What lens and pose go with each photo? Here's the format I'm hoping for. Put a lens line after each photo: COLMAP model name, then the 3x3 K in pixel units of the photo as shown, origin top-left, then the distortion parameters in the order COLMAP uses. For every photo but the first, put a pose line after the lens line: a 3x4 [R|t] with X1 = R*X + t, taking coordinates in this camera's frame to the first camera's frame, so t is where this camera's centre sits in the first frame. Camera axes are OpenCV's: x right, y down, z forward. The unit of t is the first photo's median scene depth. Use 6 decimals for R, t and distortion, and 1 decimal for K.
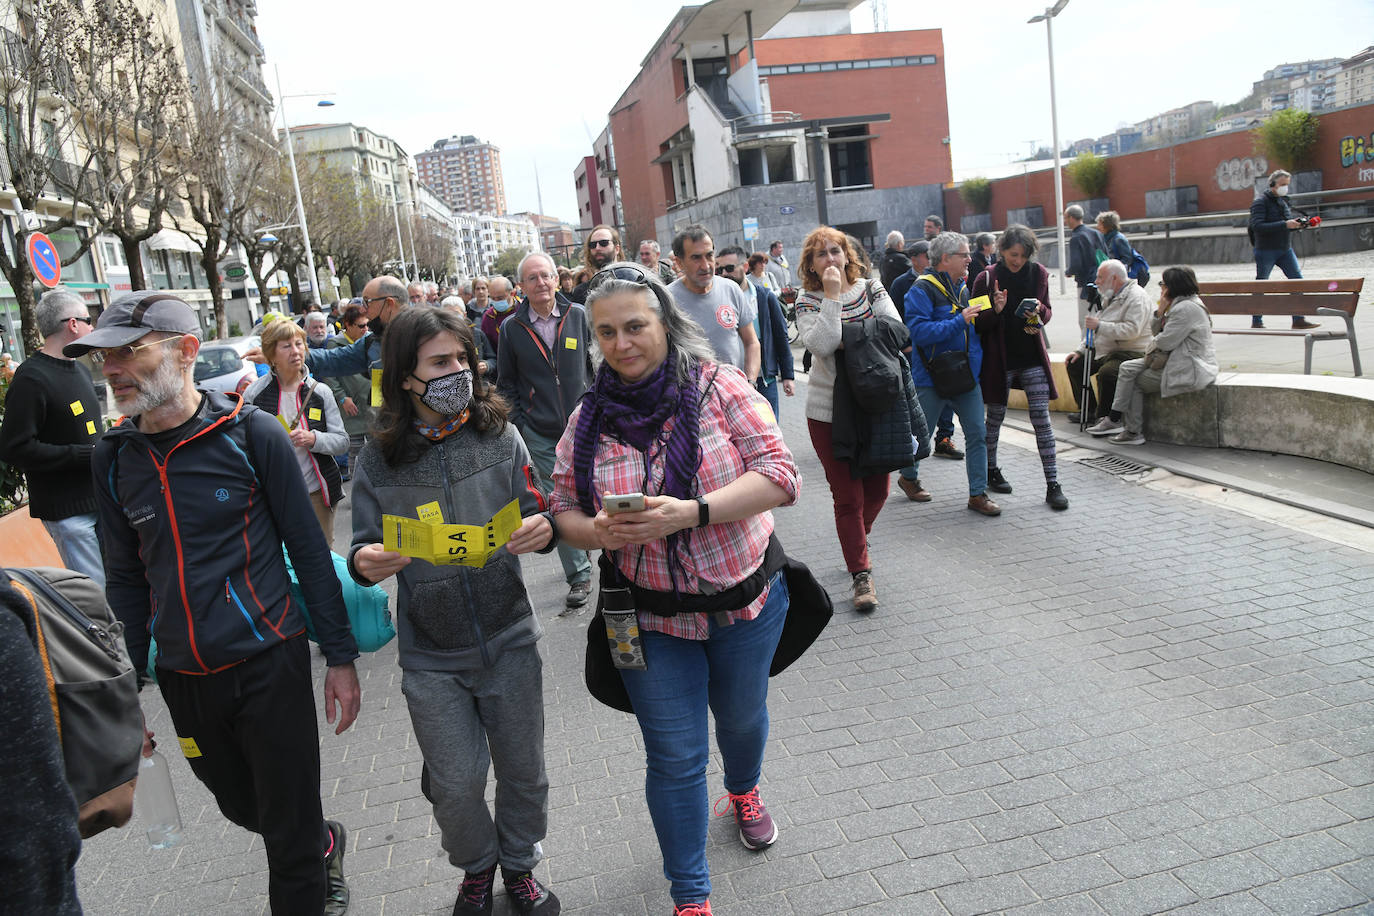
lens RADIAL K [[988.5, 0, 697.5], [0, 988.5, 462.4], [0, 0, 1]] dist [-0.111521, 0.054643]
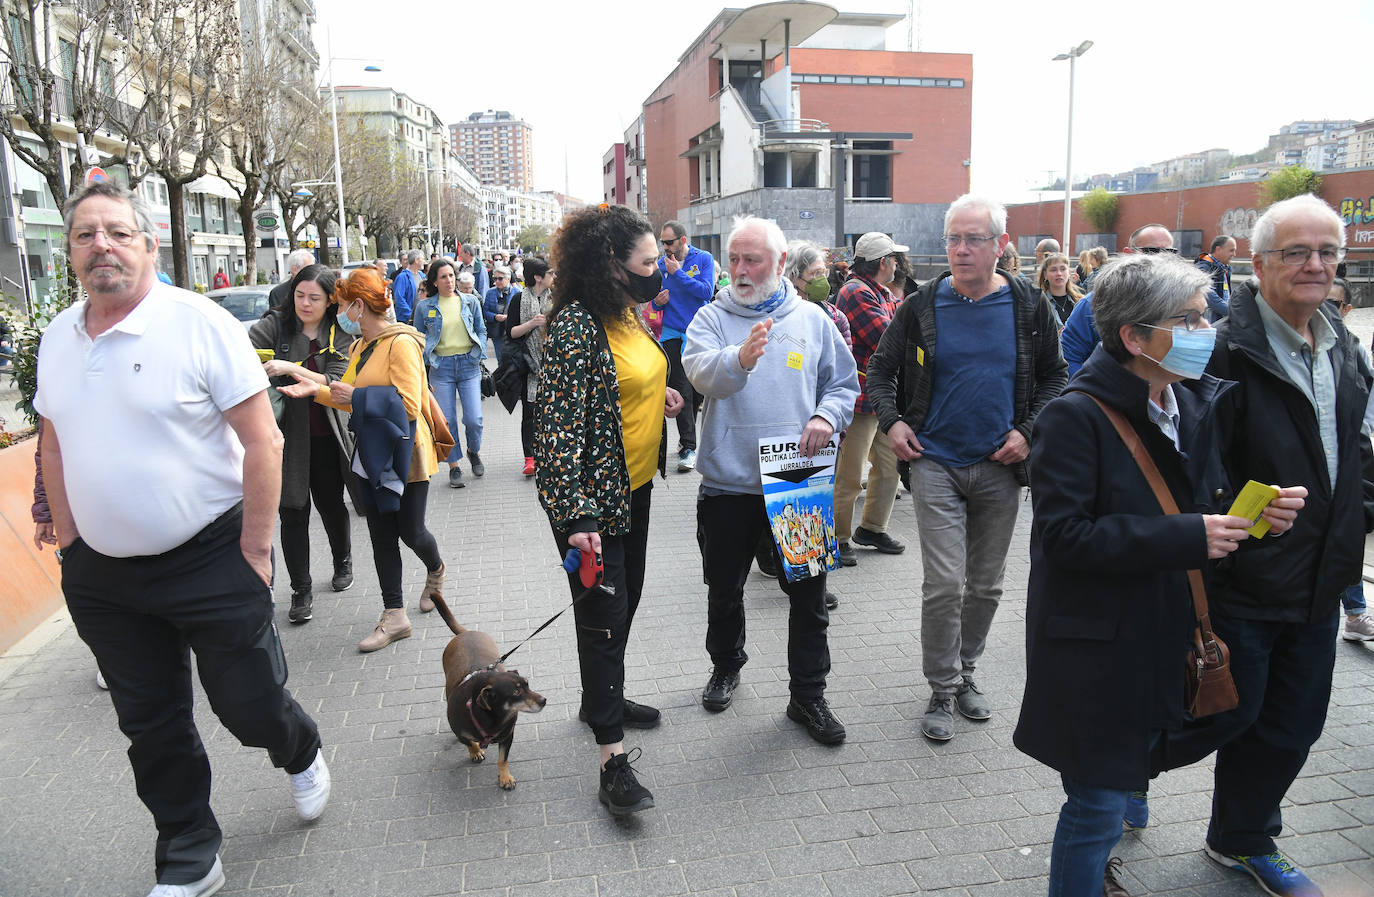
lens RADIAL K [[970.6, 0, 695.5], [0, 970.6, 443.4], [0, 0, 1]] dist [-0.107382, 0.044841]
pose [[0.995155, 0.098318, -0.000239, -0.000453], [-0.098317, 0.995118, -0.008628, 0.001607], [-0.000610, 0.008610, 0.999963, -0.008923]]
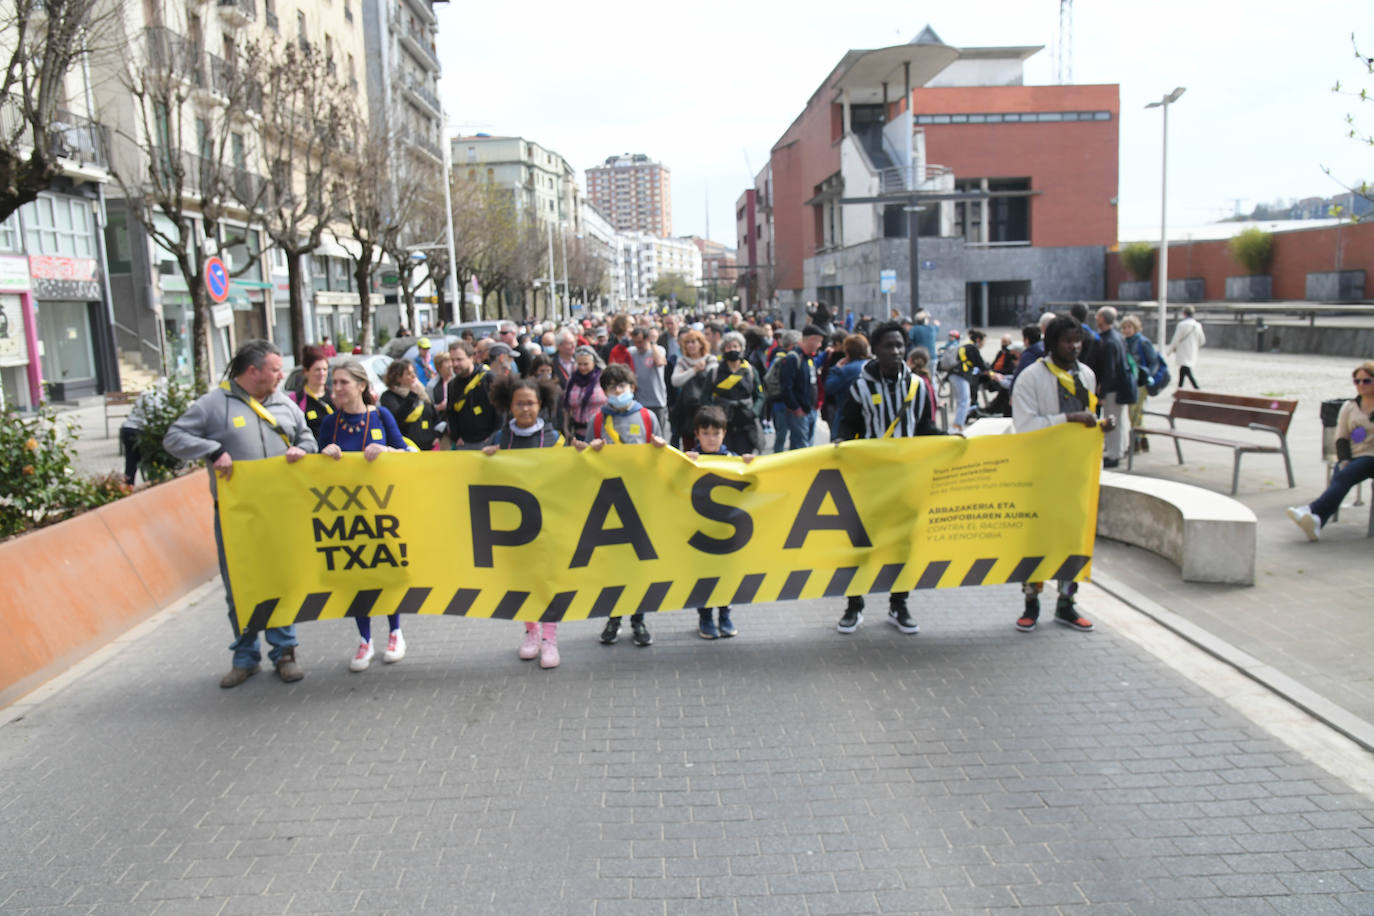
lens RADIAL K [[1051.3, 0, 686.6], [0, 1051.3, 457.3], [0, 0, 1]] dist [-0.067755, 0.027538]
pose [[0.981519, 0.103063, -0.161240, 0.034792], [-0.110065, 0.993305, -0.035089, -0.001211], [0.156544, 0.052188, 0.986291, -0.051985]]
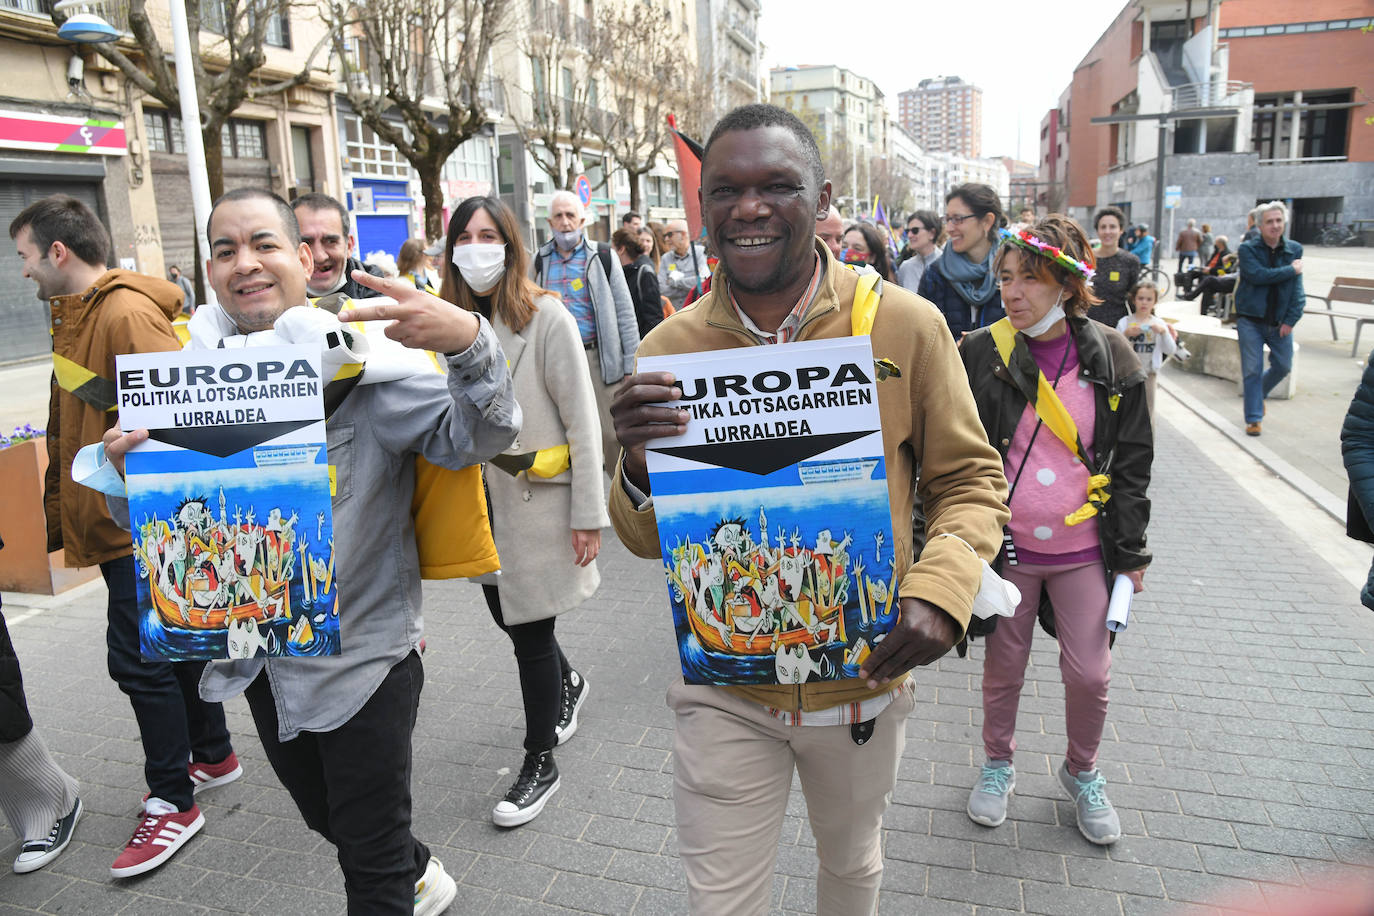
lens RADIAL K [[988.5, 0, 639.5], [0, 988.5, 470.6], [0, 0, 1]] dist [-0.111521, 0.054643]
pose [[0.865007, 0.187820, -0.465280, 0.071420], [-0.154040, 0.981923, 0.109997, 0.015655], [0.477529, -0.023477, 0.878302, -0.118828]]
